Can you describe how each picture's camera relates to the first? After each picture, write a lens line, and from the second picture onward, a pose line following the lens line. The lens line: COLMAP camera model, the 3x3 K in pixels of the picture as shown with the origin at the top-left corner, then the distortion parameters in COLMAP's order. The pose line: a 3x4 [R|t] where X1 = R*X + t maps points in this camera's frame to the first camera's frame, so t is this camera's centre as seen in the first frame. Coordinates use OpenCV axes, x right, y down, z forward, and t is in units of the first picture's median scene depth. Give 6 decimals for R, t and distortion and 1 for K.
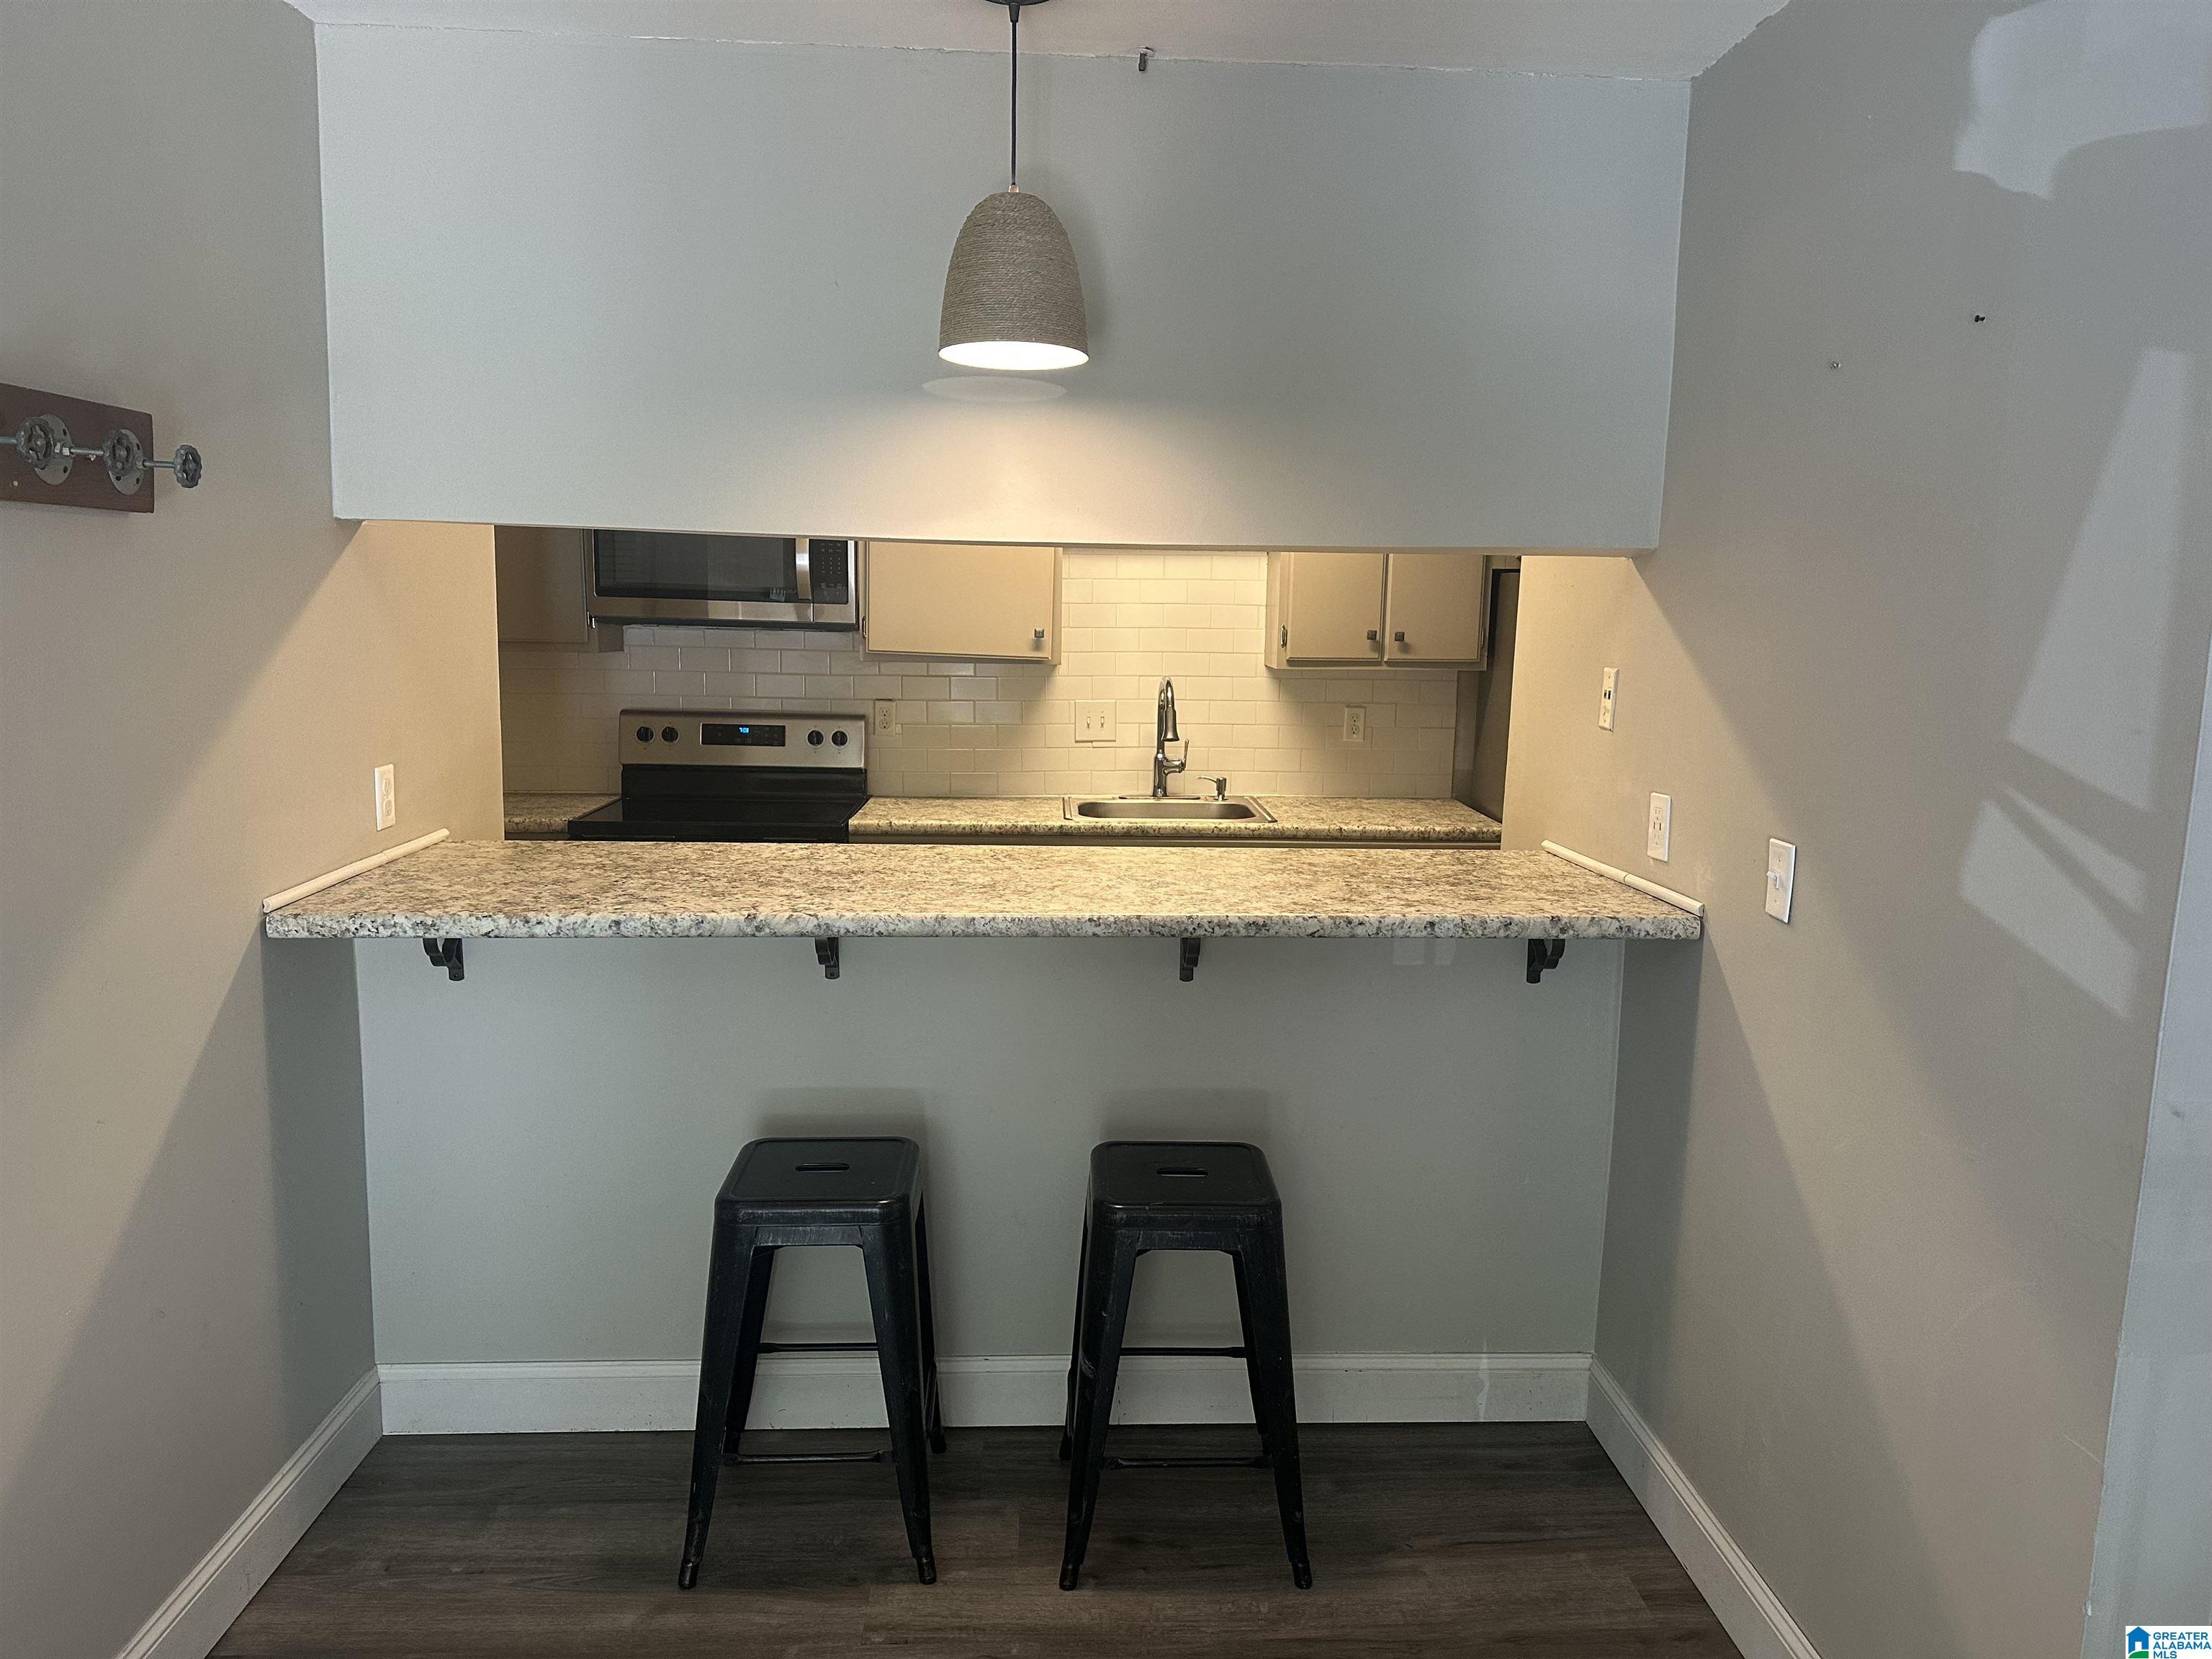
lens RADIAL K [[1542.0, 0, 1106.0], [0, 1542.0, 829.5], [0, 0, 1]] dist [0.075039, -0.101262]
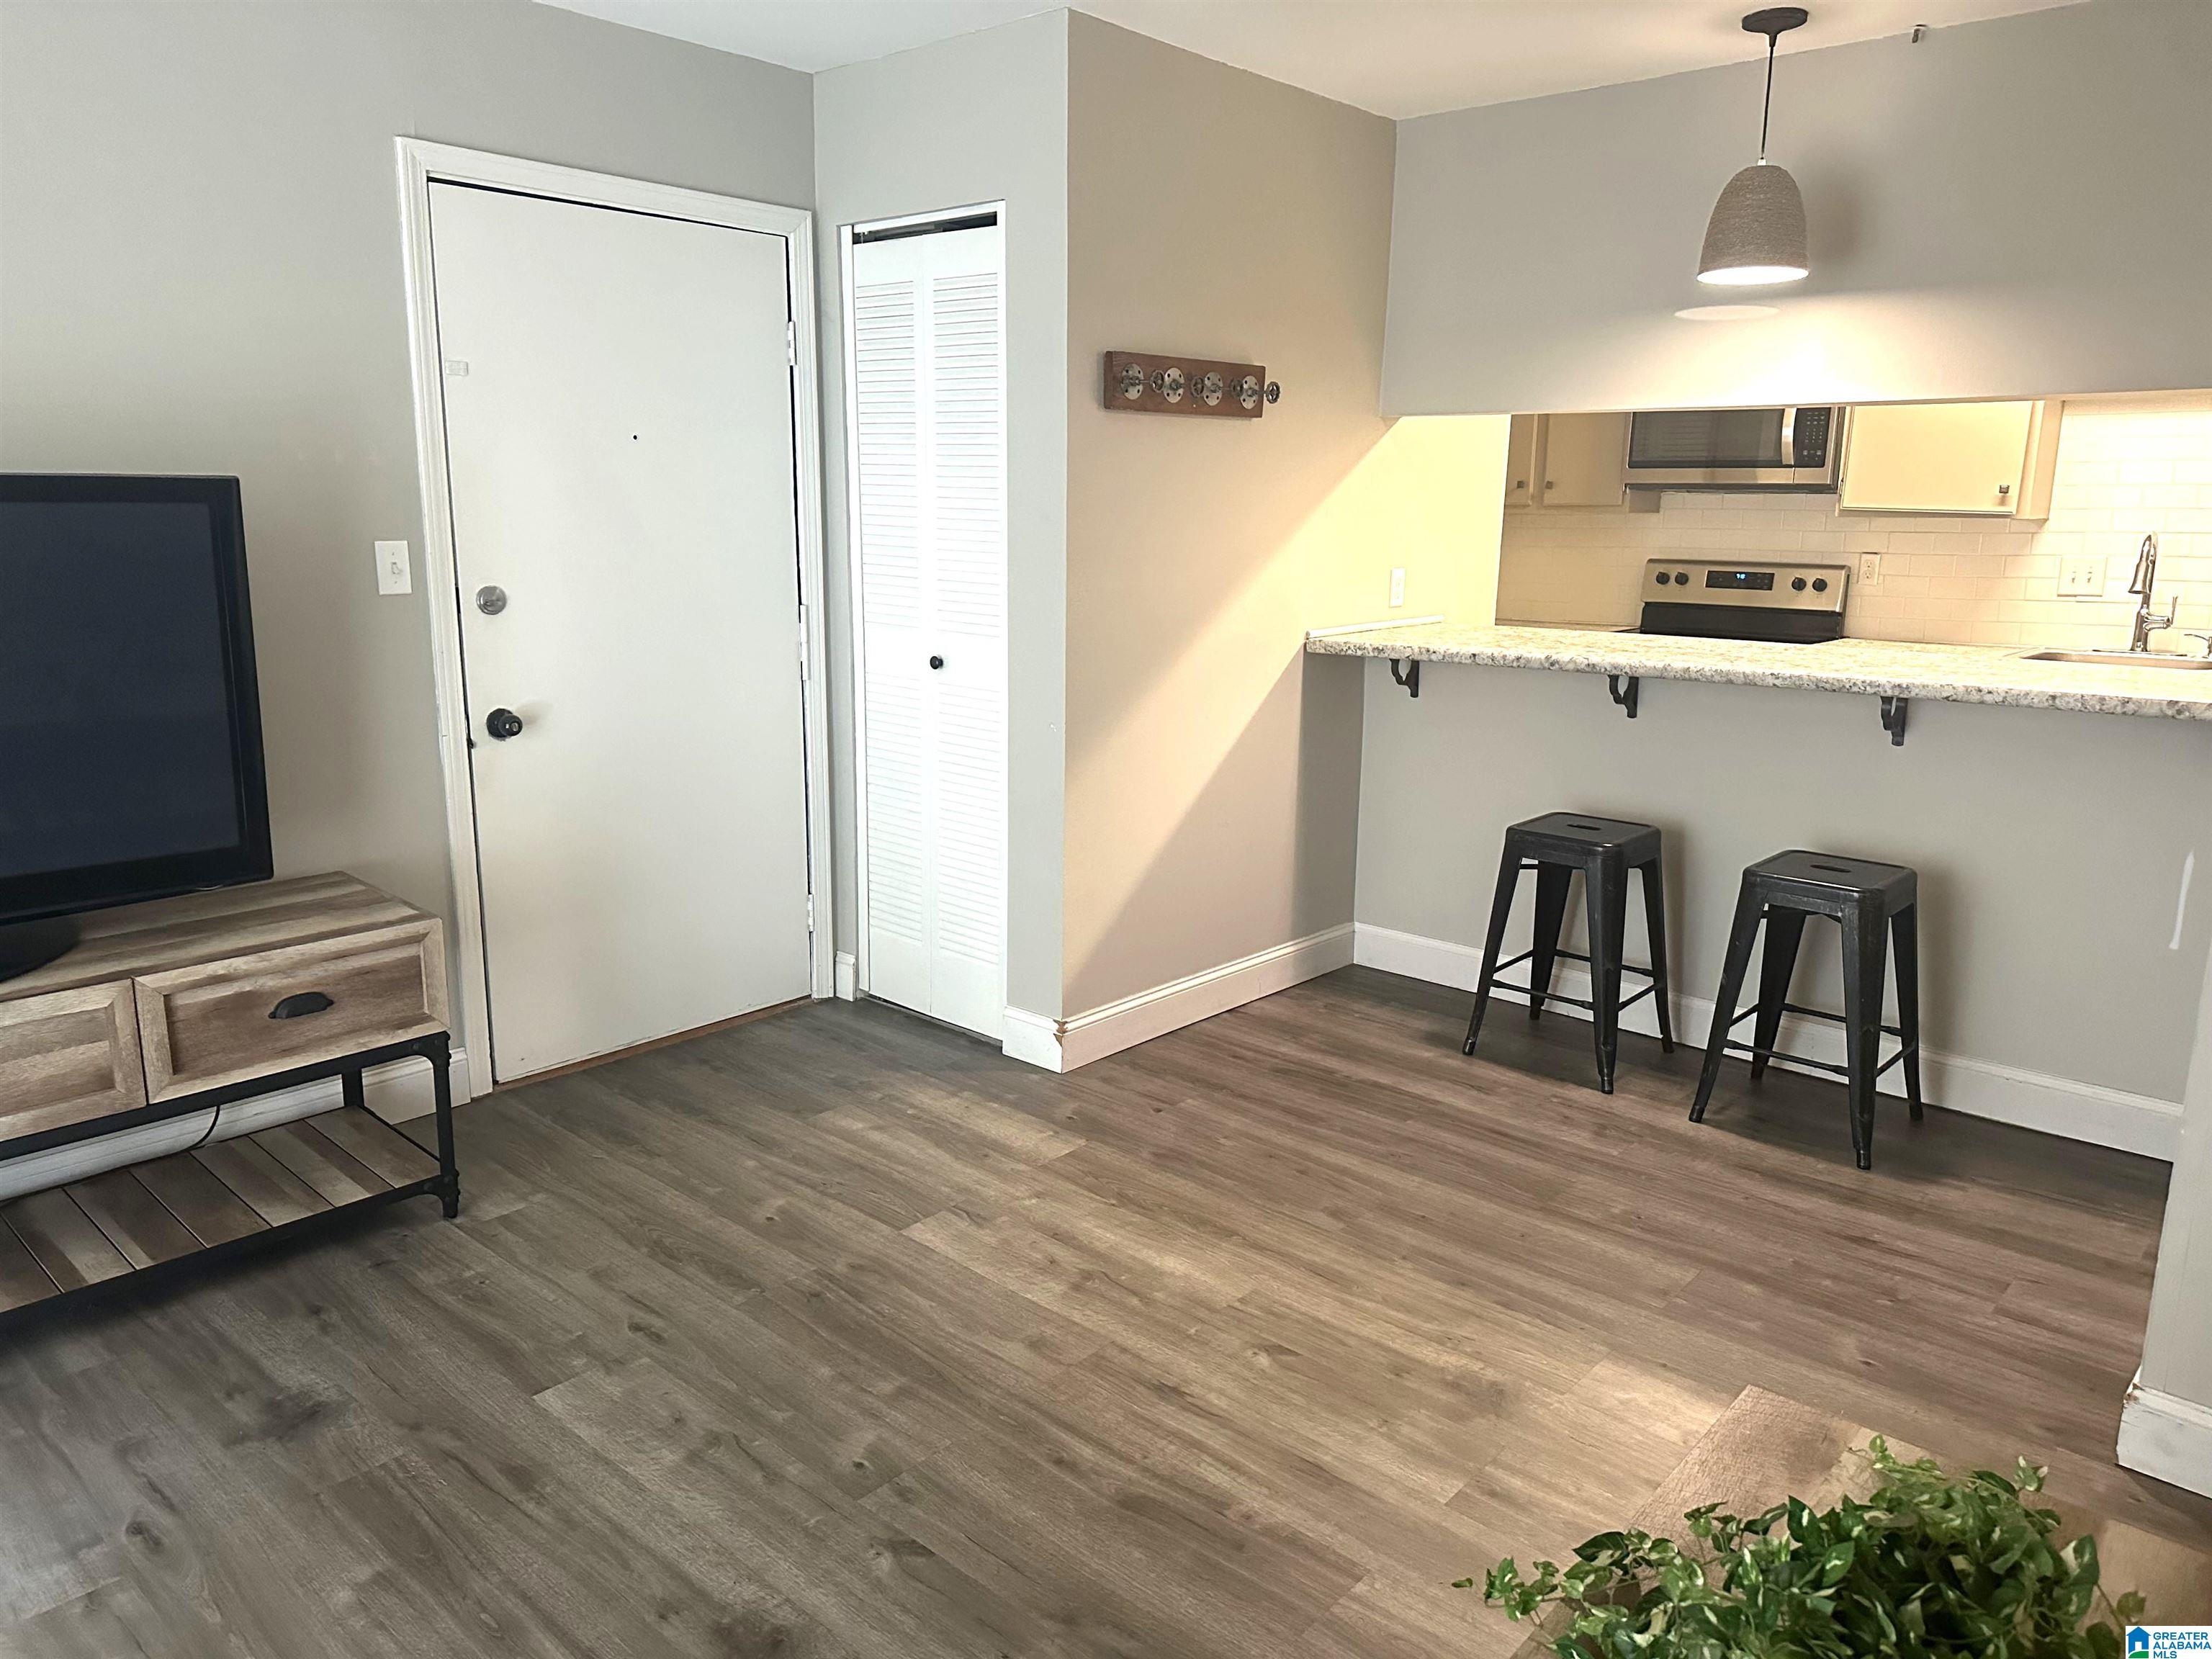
lens RADIAL K [[1542.0, 0, 1106.0], [0, 1542.0, 829.5], [0, 0, 1]] dist [0.075039, -0.101262]
pose [[0.707856, 0.135352, -0.693267, 0.320334], [-0.093271, 0.990786, 0.098205, 0.065532], [0.700171, -0.004854, 0.713958, -0.253870]]
